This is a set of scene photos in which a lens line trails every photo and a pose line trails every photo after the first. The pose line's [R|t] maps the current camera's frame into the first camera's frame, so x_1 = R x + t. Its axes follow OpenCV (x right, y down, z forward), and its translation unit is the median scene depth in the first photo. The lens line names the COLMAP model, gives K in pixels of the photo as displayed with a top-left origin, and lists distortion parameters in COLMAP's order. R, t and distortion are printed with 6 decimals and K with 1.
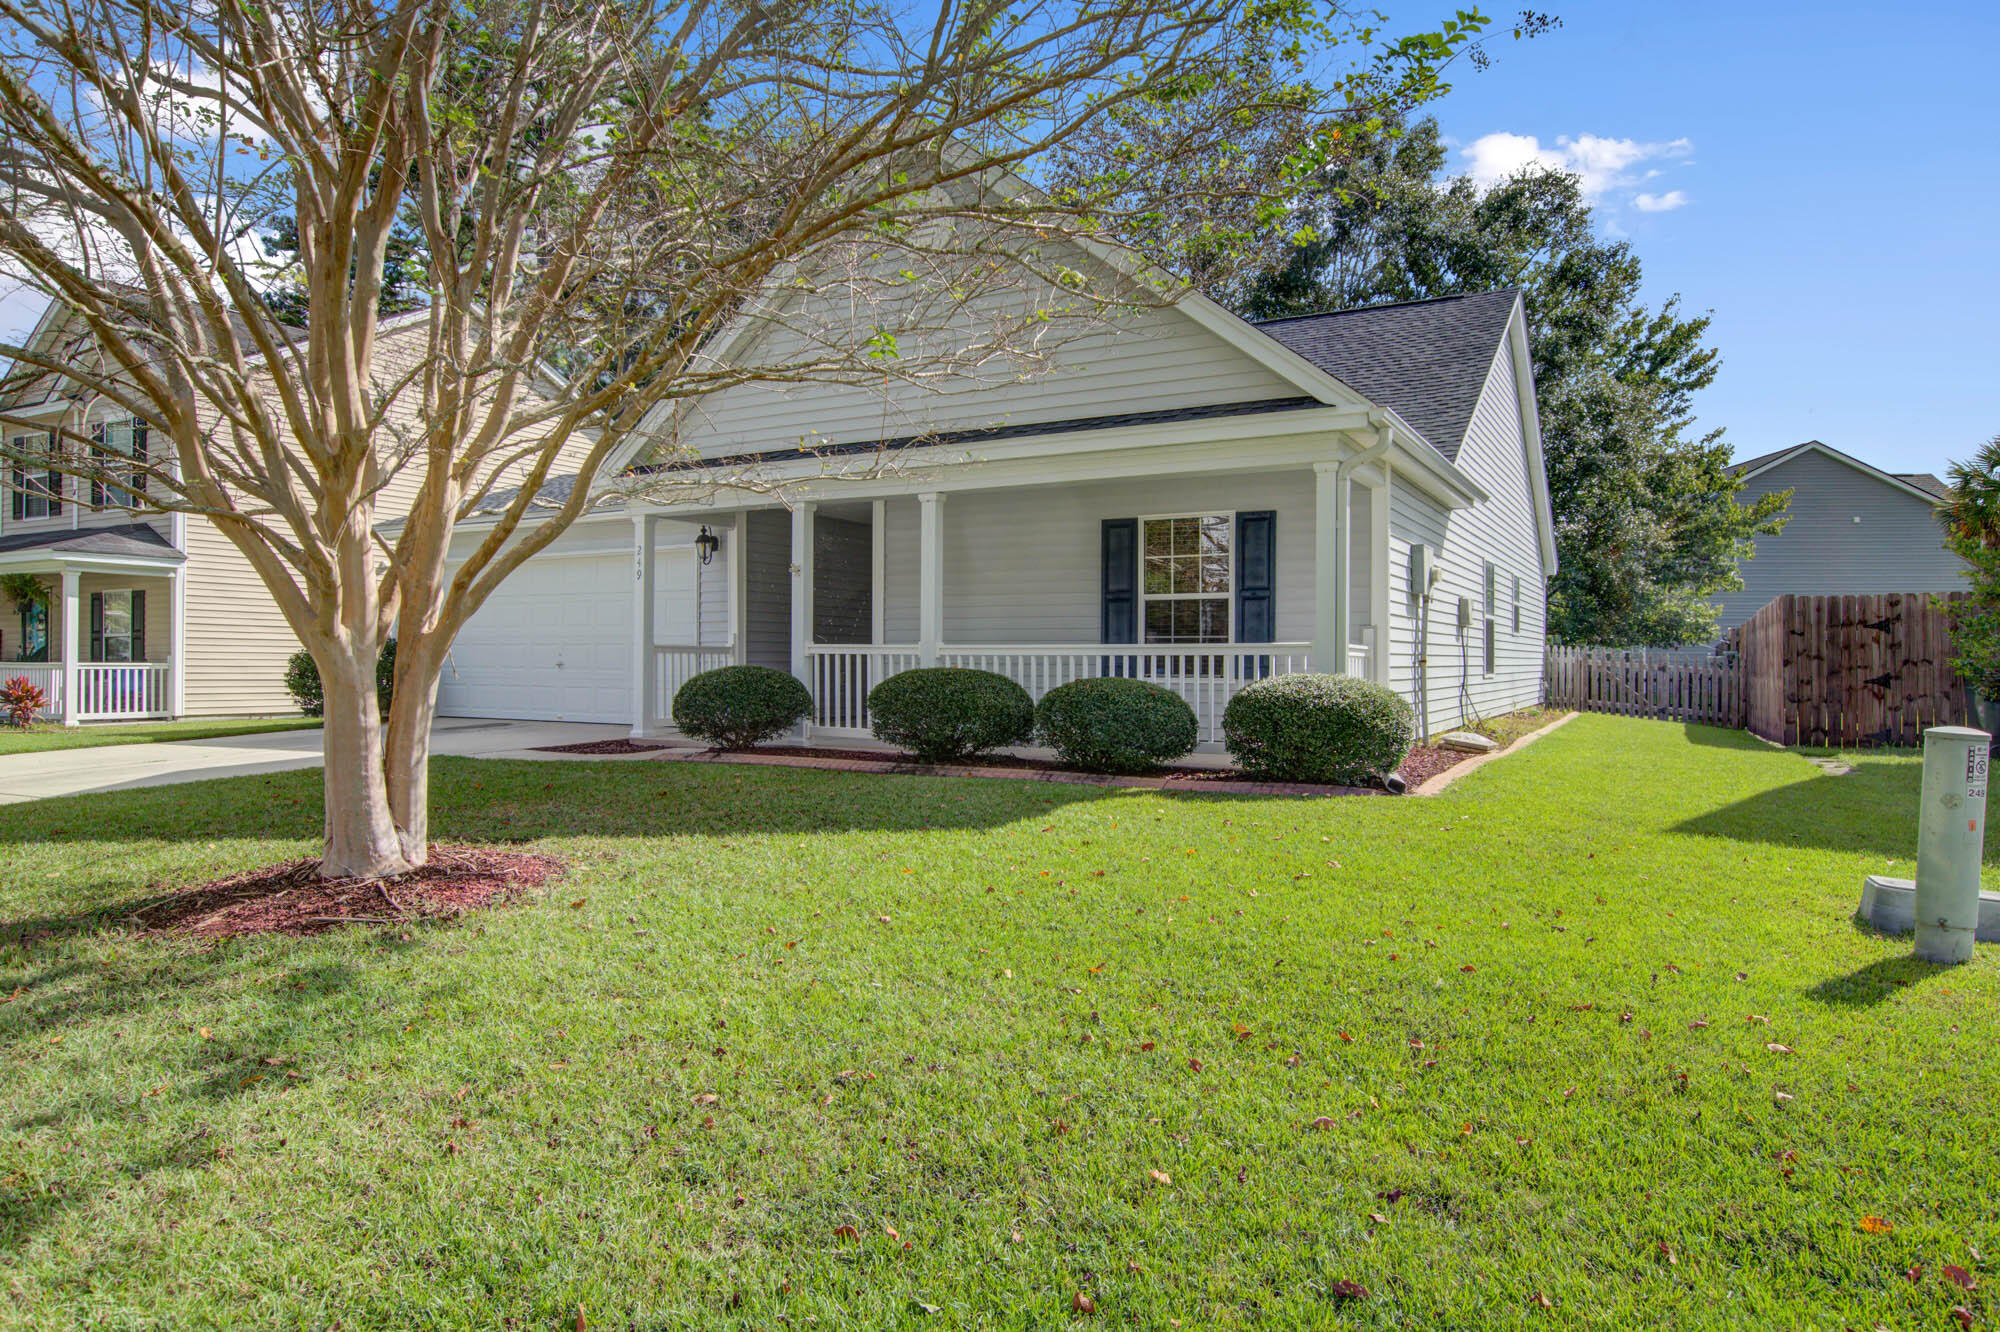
lens RADIAL K [[1272.8, 0, 996.9], [0, 1272.8, 664.2], [0, 0, 1]] dist [0.001898, 0.000043]
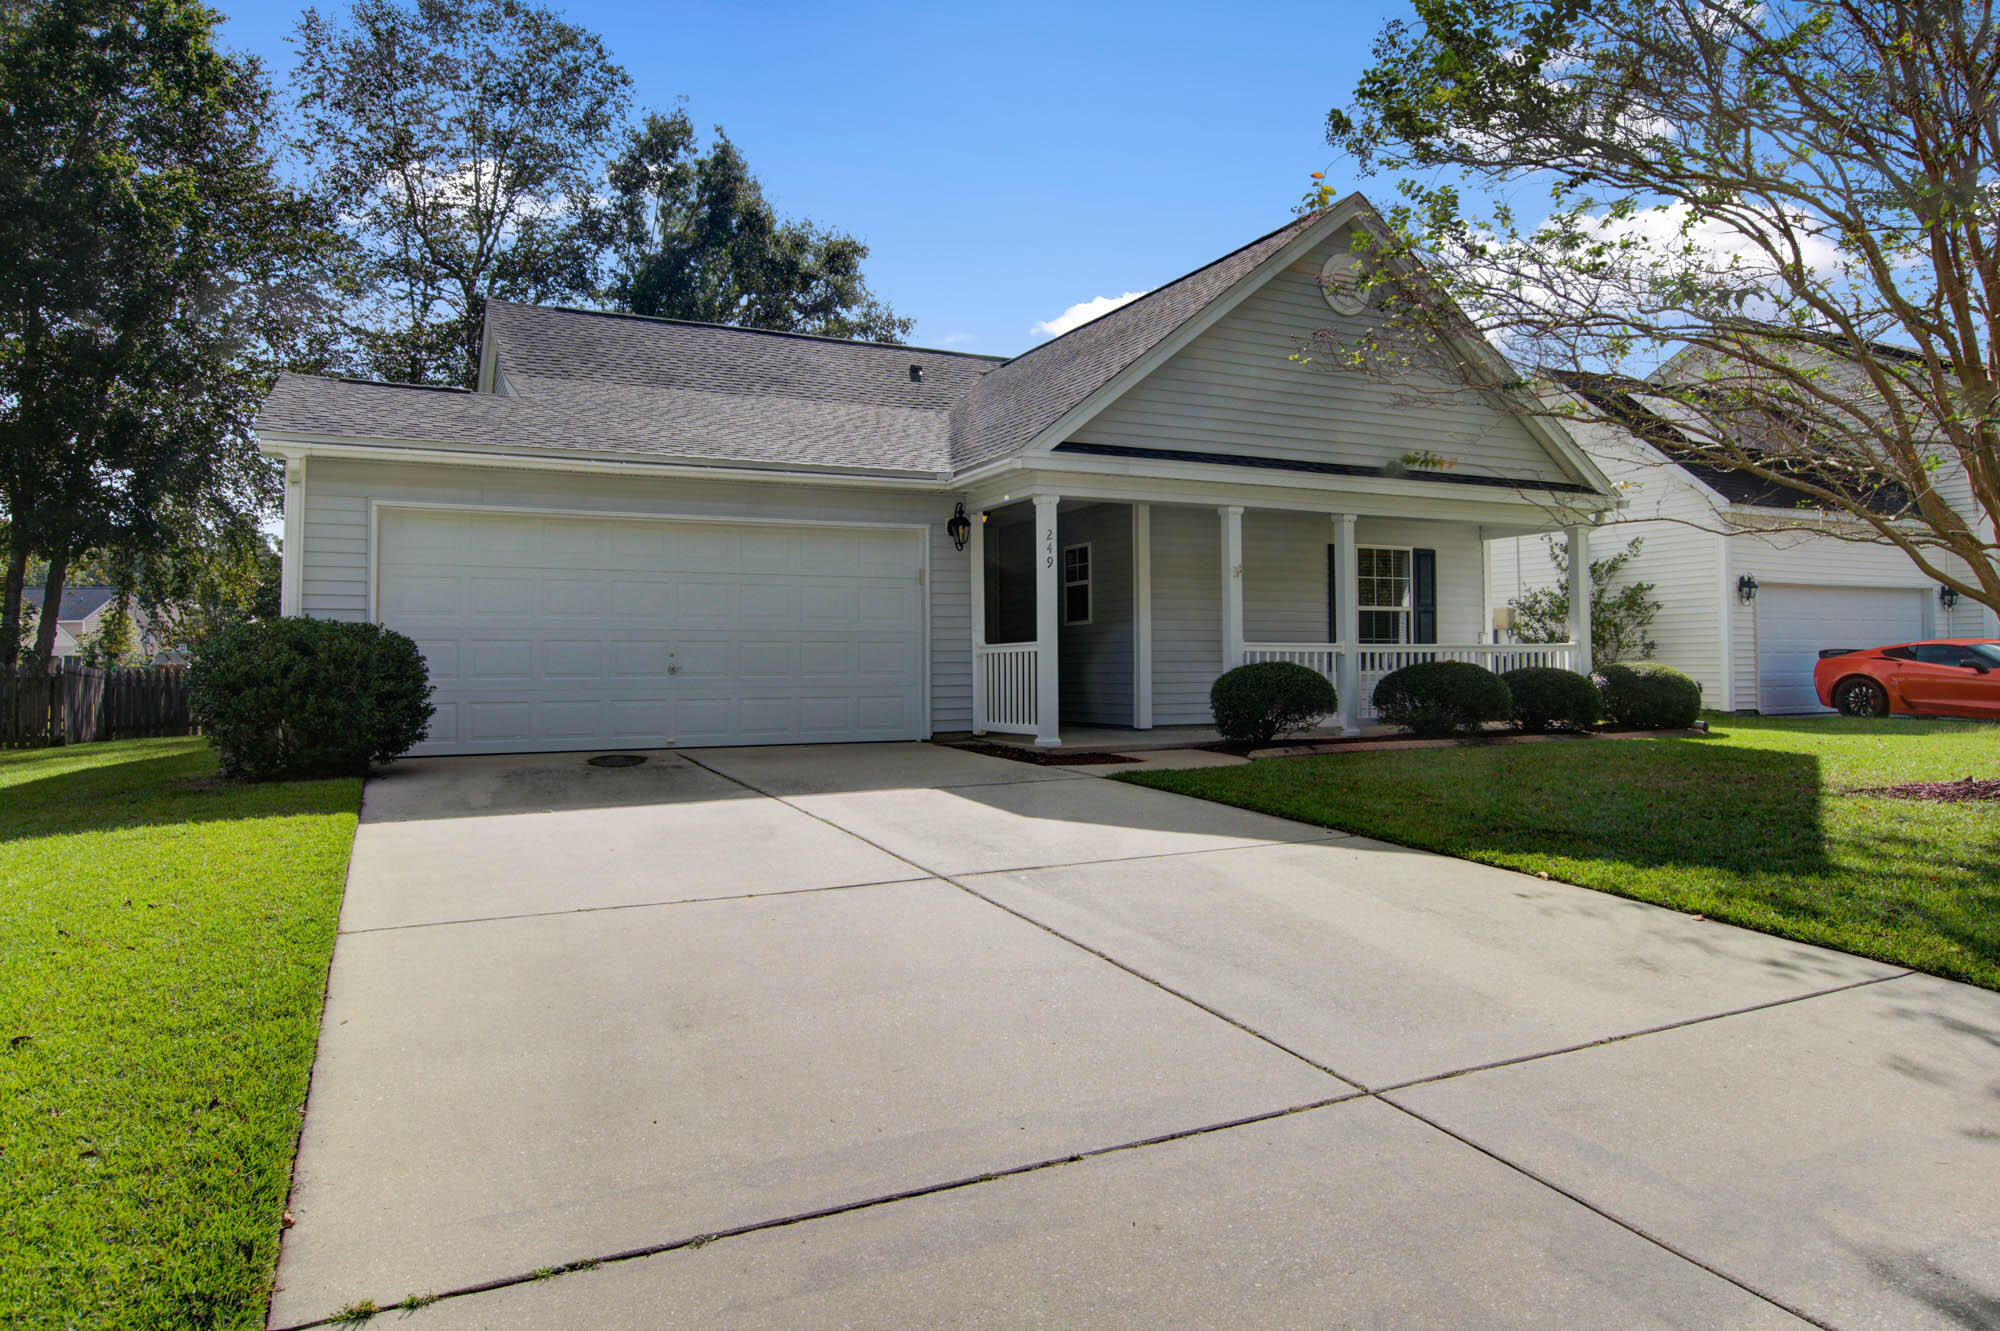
lens RADIAL K [[1153.9, 0, 997.6], [0, 1153.9, 662.3], [0, 0, 1]] dist [0.001458, 0.000346]
pose [[0.580504, -0.005214, 0.814240, -1.118998], [0.010437, 0.999945, -0.001038, 0.000616], [-0.814190, 0.009101, 0.580527, 0.652008]]
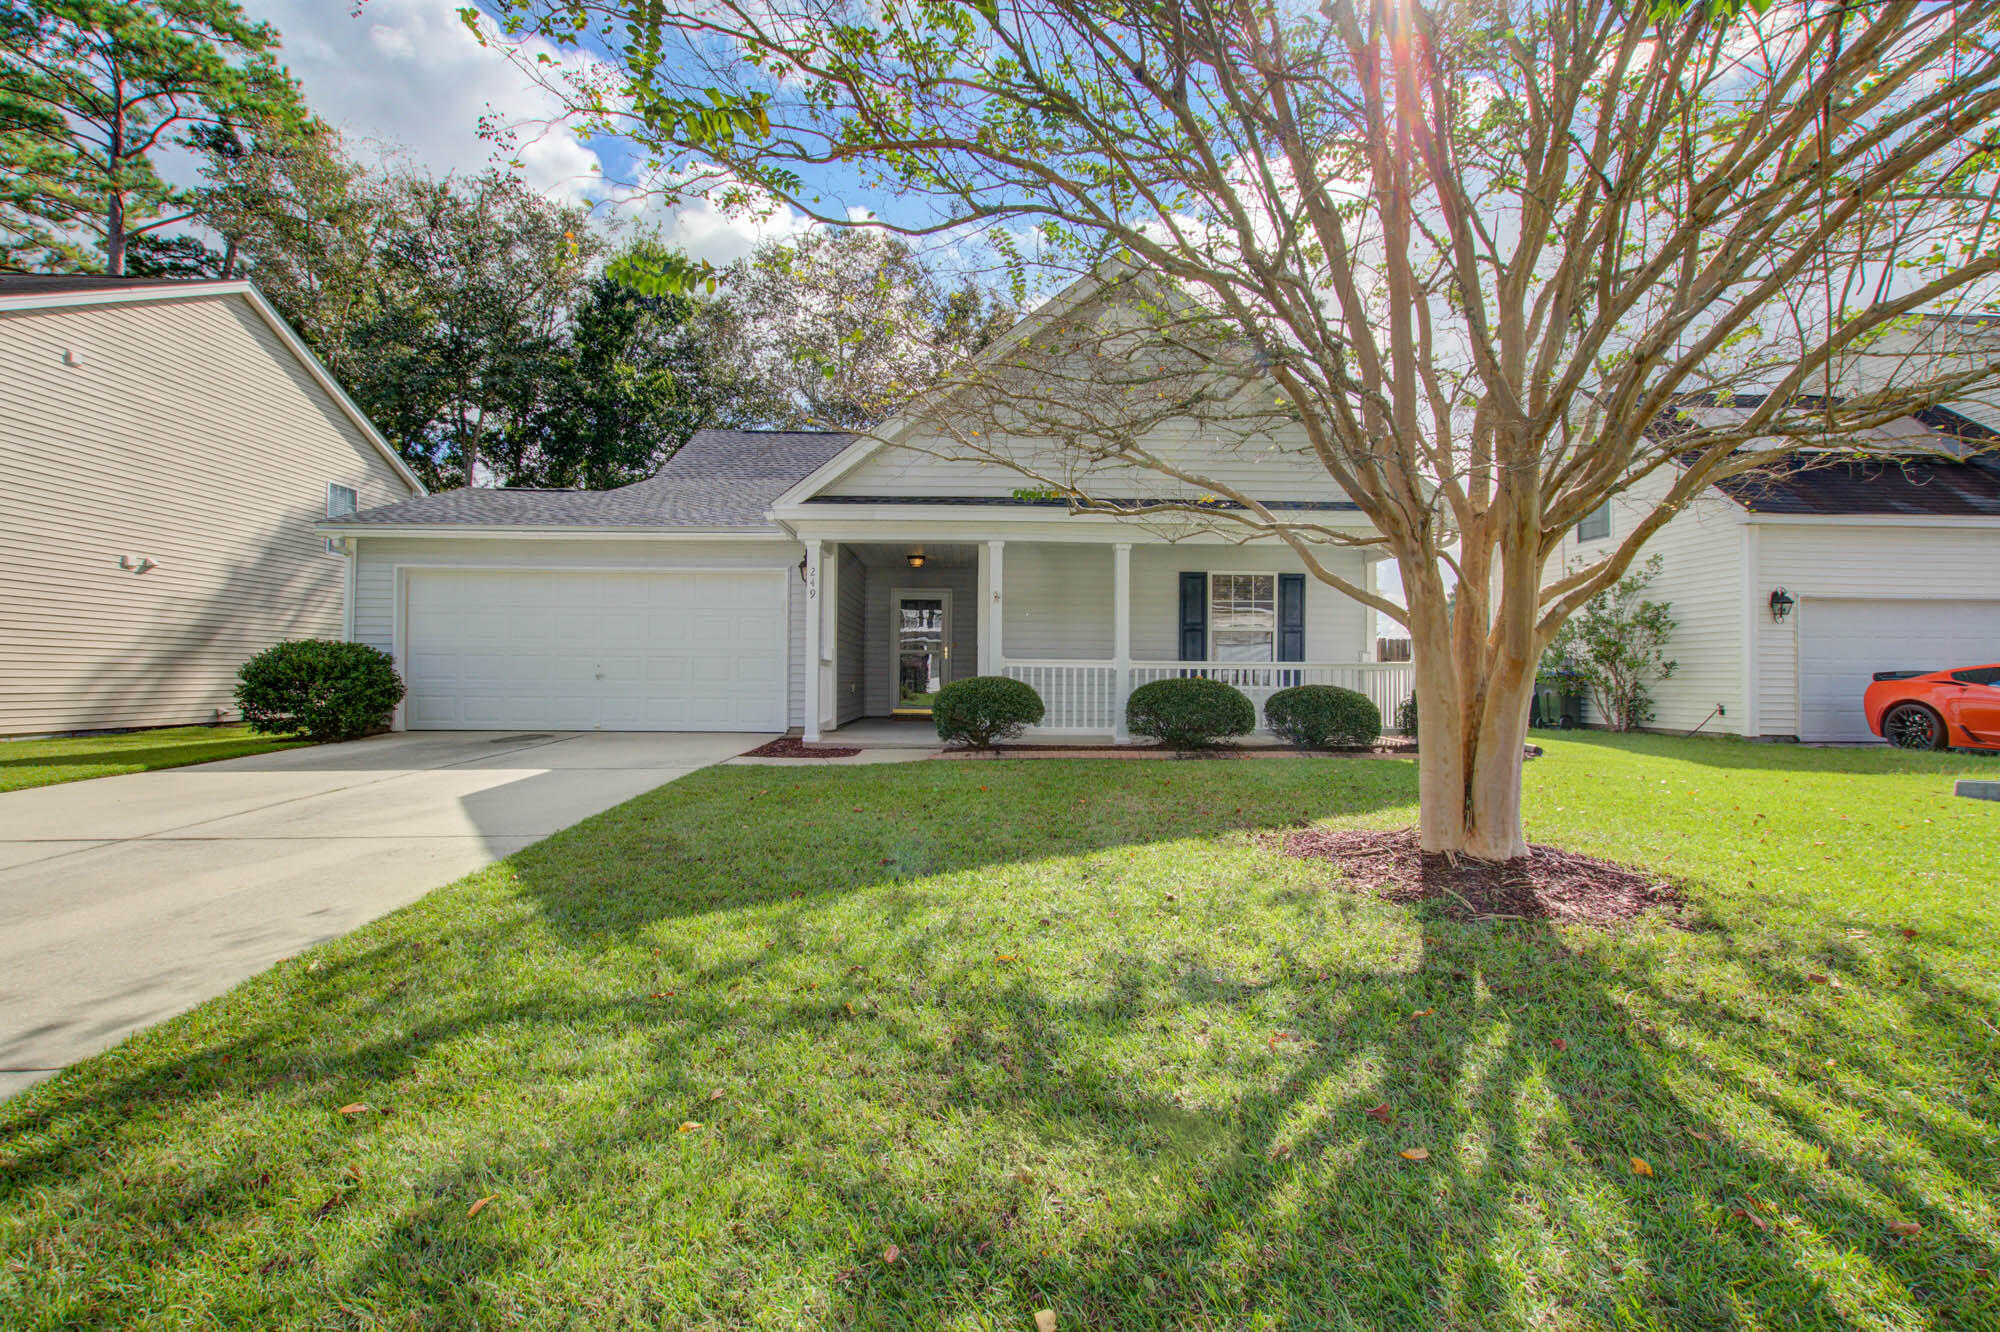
lens RADIAL K [[824.5, 0, 998.4], [0, 824.5, 668.0], [0, 0, 1]] dist [-0.003059, -0.000104]
pose [[0.850237, 0.005271, 0.526373, -0.557304], [-0.002316, 0.999978, -0.006273, -0.002109], [-0.526395, 0.004114, 0.850230, 0.331269]]
